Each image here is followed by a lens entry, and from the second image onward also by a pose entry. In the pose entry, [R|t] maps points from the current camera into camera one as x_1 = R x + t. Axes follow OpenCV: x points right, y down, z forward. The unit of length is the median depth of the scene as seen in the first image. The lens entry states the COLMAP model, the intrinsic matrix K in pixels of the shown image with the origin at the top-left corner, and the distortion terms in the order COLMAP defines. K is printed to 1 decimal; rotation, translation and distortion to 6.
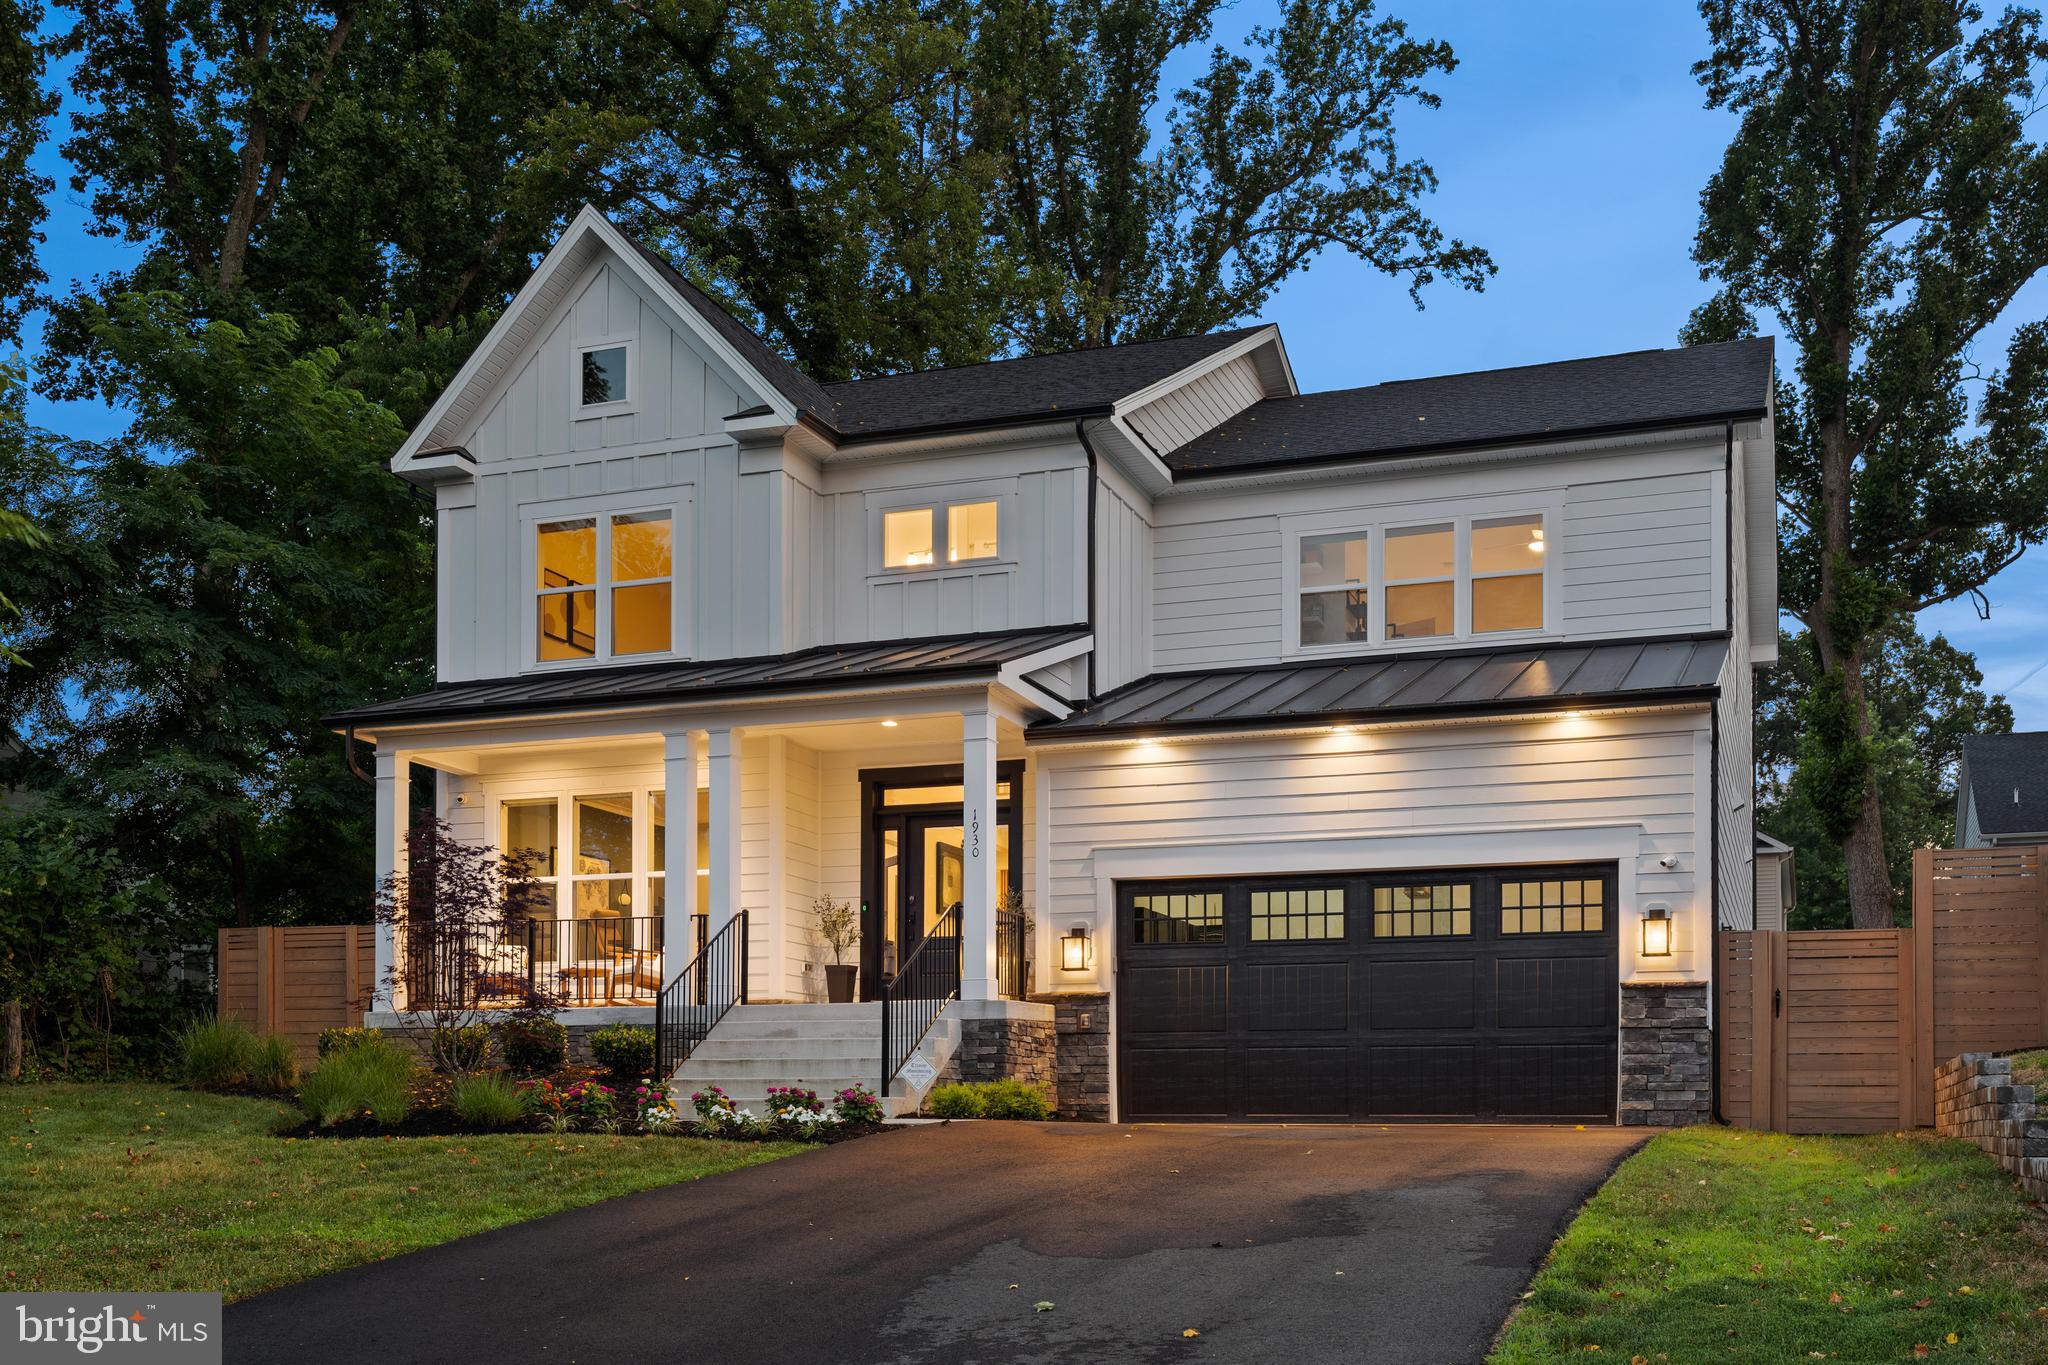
lens RADIAL K [[2145.8, 0, 1024.0], [0, 2145.8, 682.5], [0, 0, 1]] dist [-0.000507, 0.003104]
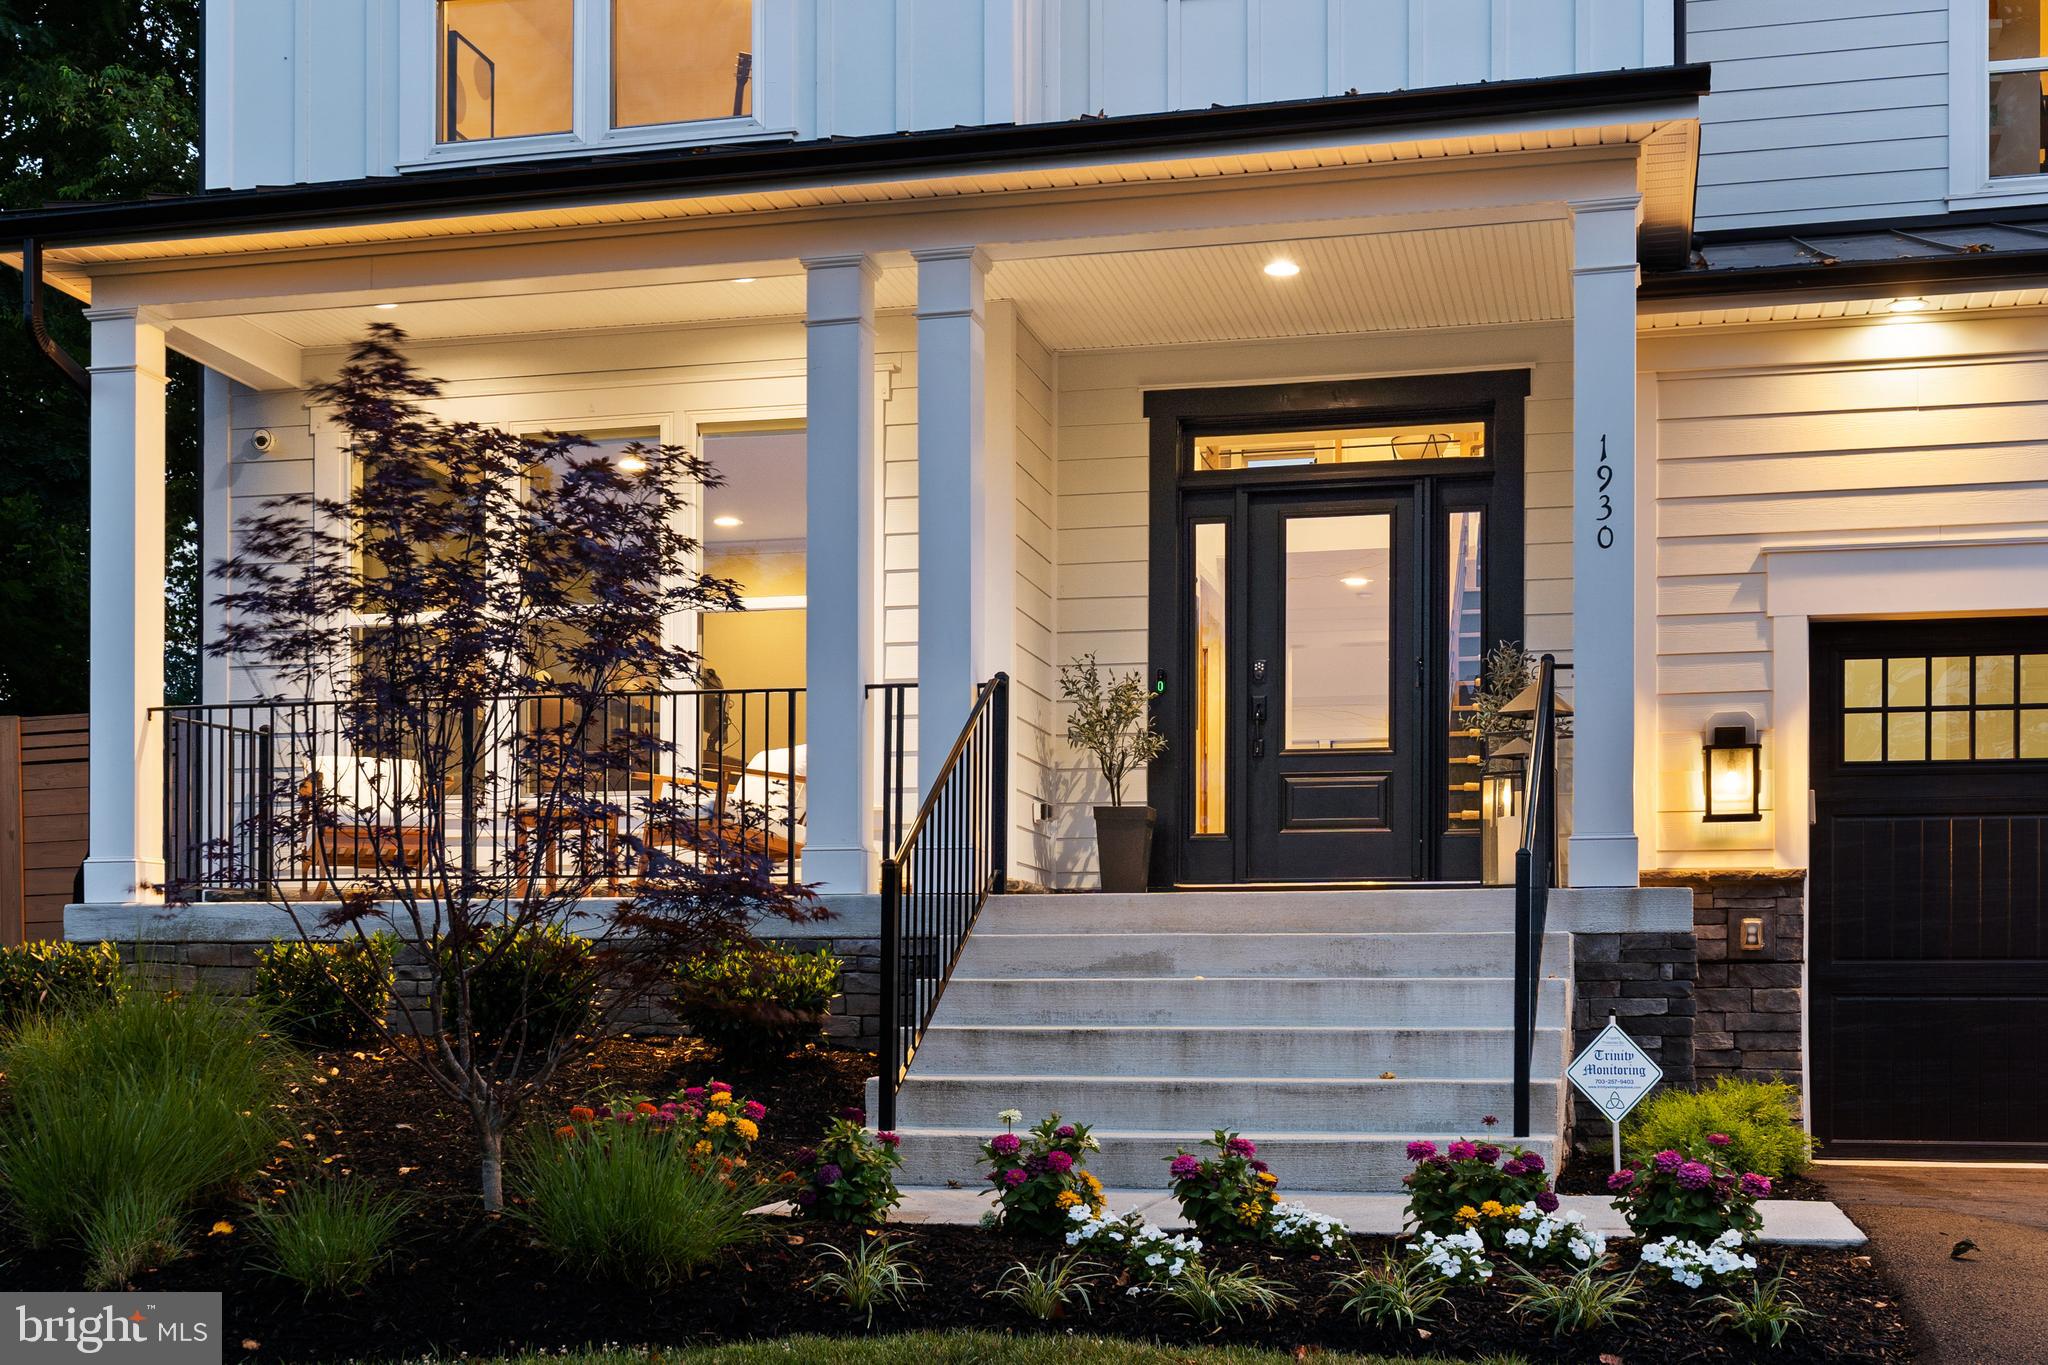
lens RADIAL K [[2547.3, 0, 1024.0], [0, 2547.3, 682.5], [0, 0, 1]] dist [-0.070907, -0.017857]
pose [[0.993825, 0.012250, 0.110284, -0.169740], [-0.021072, 0.996637, 0.079187, 0.063113], [-0.108943, -0.081022, 0.990741, 0.469503]]
